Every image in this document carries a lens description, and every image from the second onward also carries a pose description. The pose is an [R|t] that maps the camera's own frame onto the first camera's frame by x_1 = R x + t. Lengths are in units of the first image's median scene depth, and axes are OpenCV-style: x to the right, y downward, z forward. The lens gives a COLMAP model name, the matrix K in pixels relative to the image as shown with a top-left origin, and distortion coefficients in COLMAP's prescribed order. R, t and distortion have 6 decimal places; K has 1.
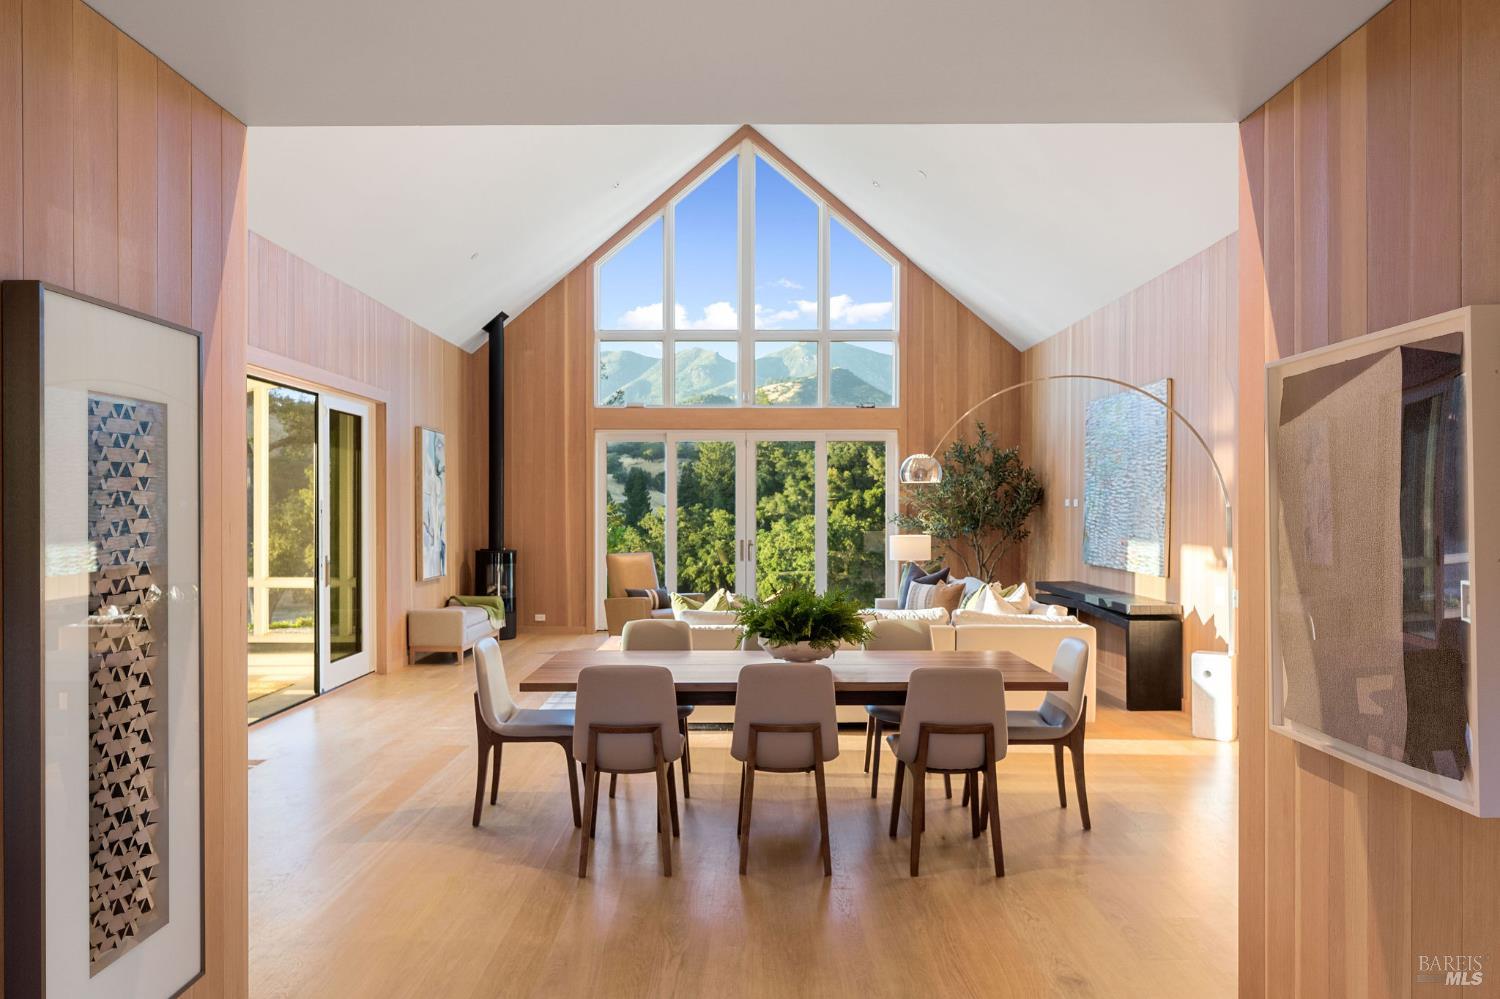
lens RADIAL K [[1005.4, 0, 746.4], [0, 1005.4, 520.1], [0, 0, 1]] dist [-0.002701, -0.000259]
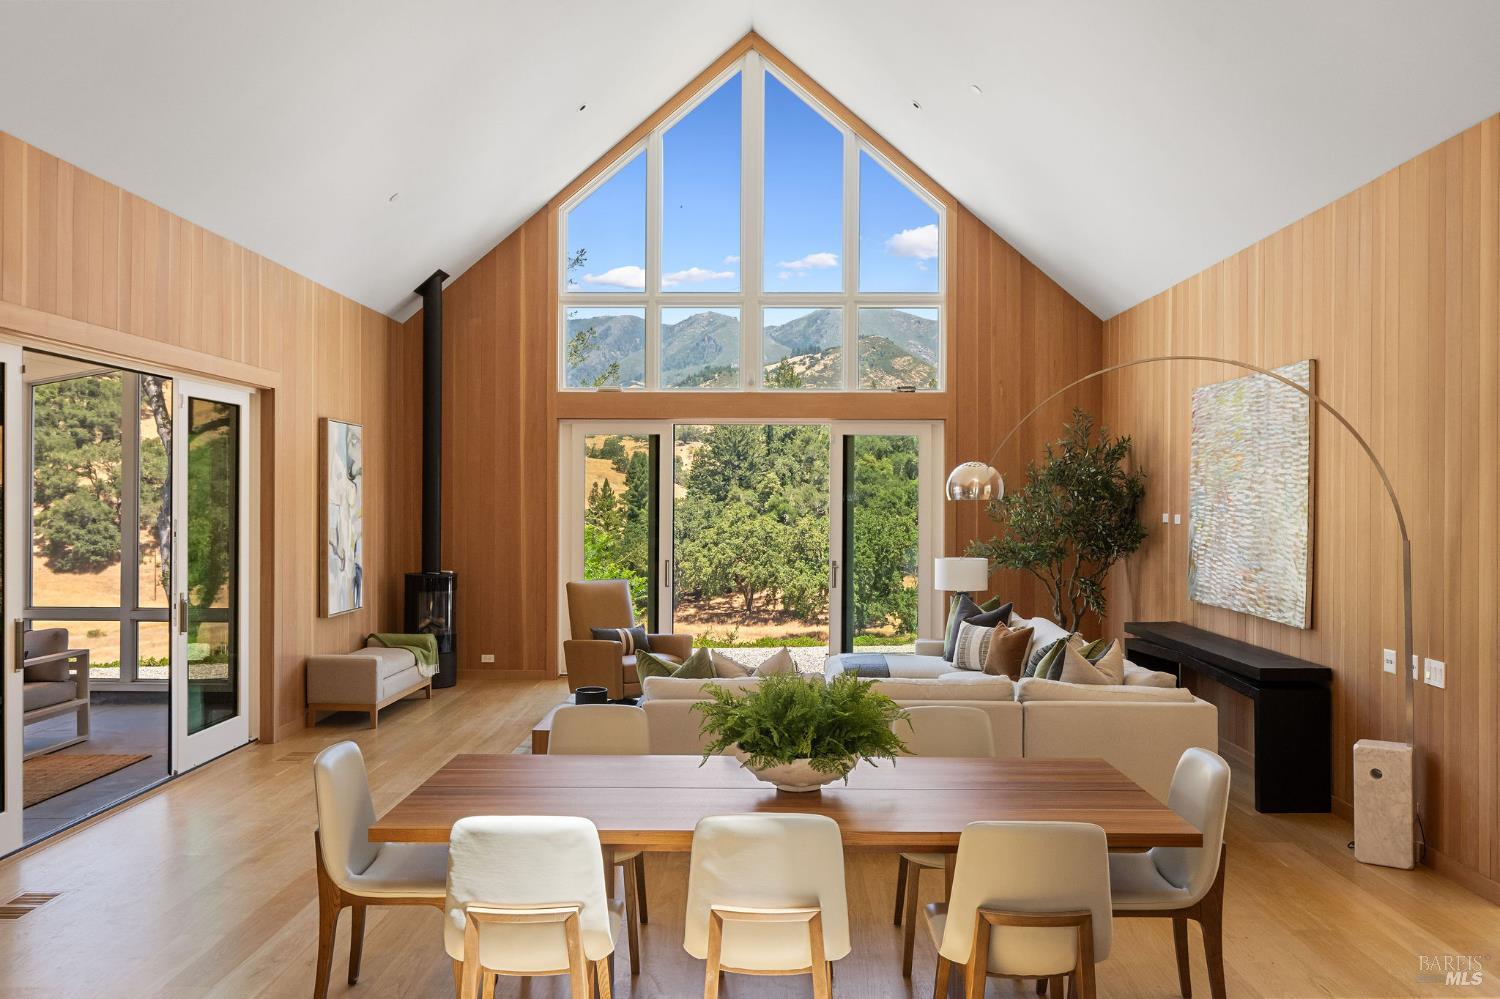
lens RADIAL K [[1165.4, 0, 750.0], [0, 1165.4, 499.5], [0, 0, 1]] dist [0.000937, -0.001381]
pose [[0.999851, 0.003162, -0.016973, 0.017272], [-0.003330, 0.999946, -0.009843, -0.022048], [0.016941, 0.009898, 0.999807, 0.106773]]
